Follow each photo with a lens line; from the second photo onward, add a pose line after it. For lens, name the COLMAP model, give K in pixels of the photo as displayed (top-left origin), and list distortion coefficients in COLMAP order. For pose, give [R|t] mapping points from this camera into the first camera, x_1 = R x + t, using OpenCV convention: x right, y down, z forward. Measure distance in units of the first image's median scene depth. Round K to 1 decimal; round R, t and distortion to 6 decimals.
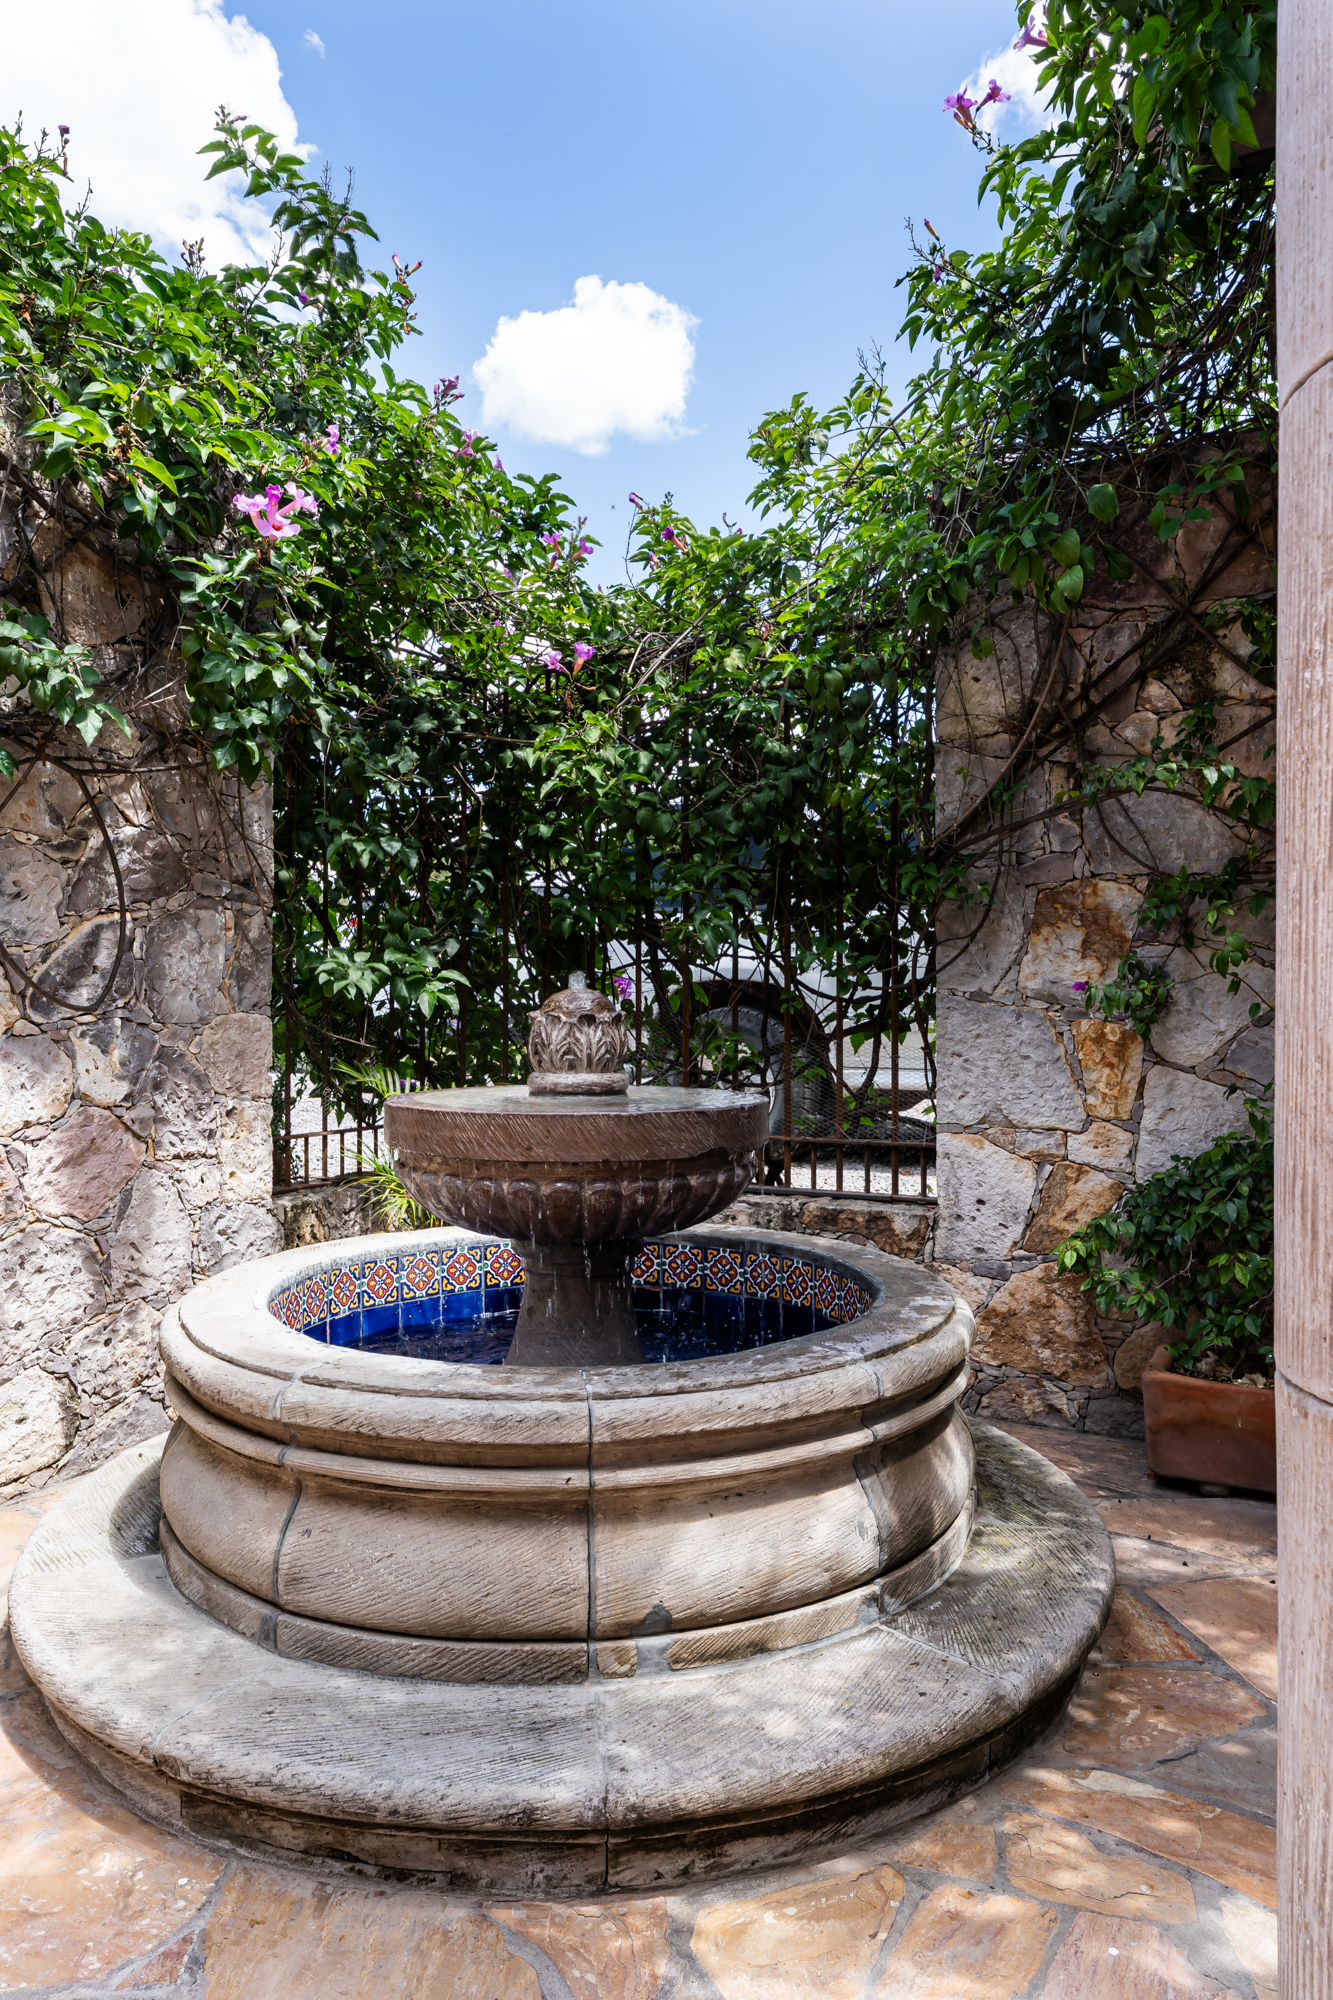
lens RADIAL K [[1355.9, 0, 666.5], [0, 1355.9, 1000.0], [0, 0, 1]] dist [-0.007304, -0.000430]
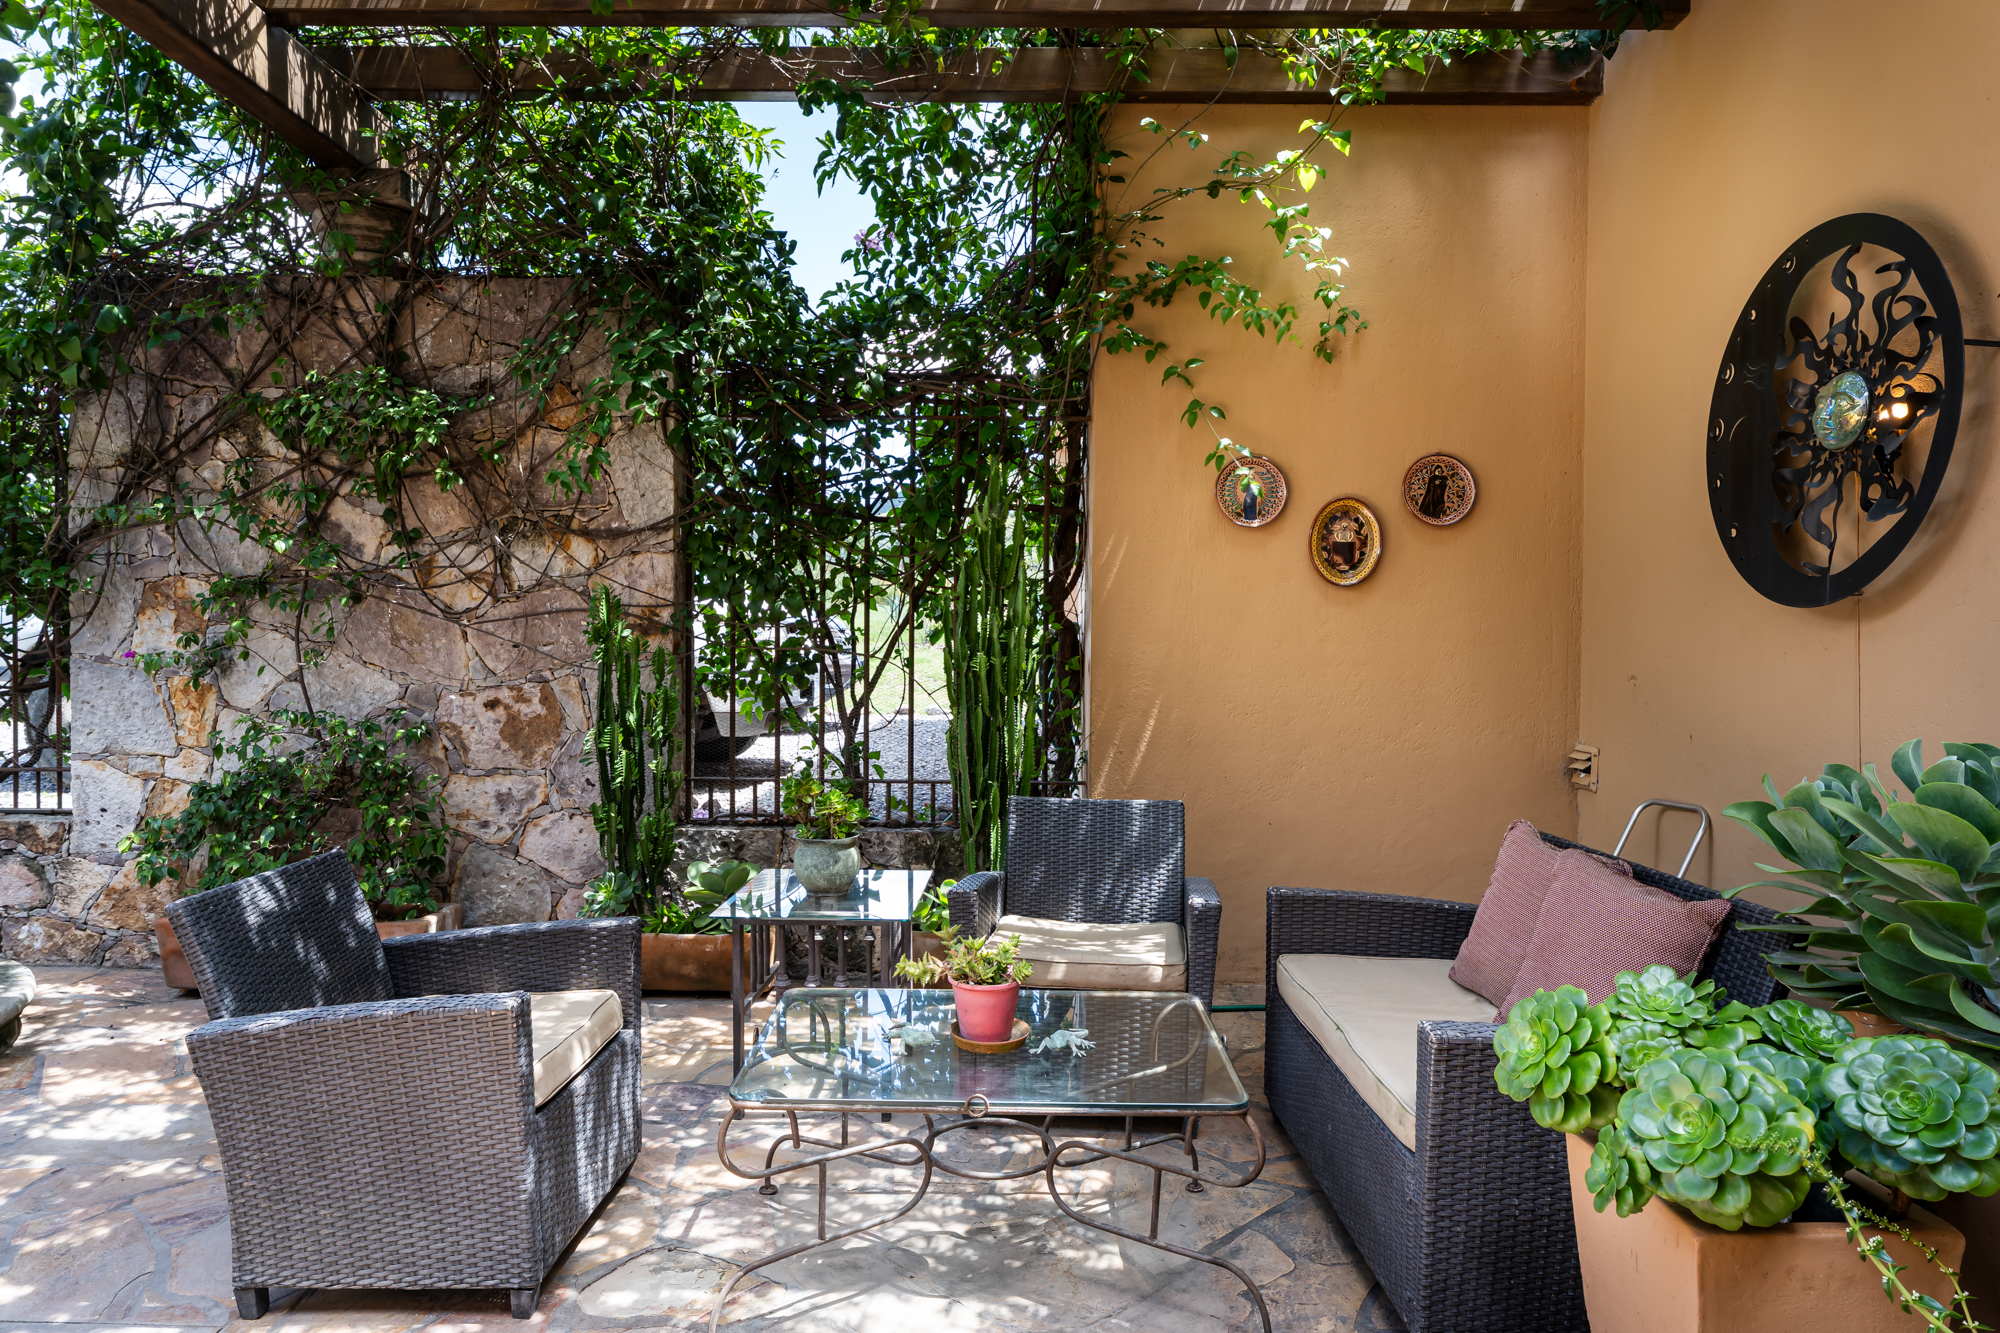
lens RADIAL K [[1194.4, 0, 1000.0], [0, 1194.4, 666.5], [0, 0, 1]] dist [-0.013907, -0.000129]
pose [[0.897113, -0.000282, 0.441801, 0.525641], [-0.007625, 0.999841, 0.016121, -0.021765], [-0.441735, -0.017831, 0.896968, -0.472654]]
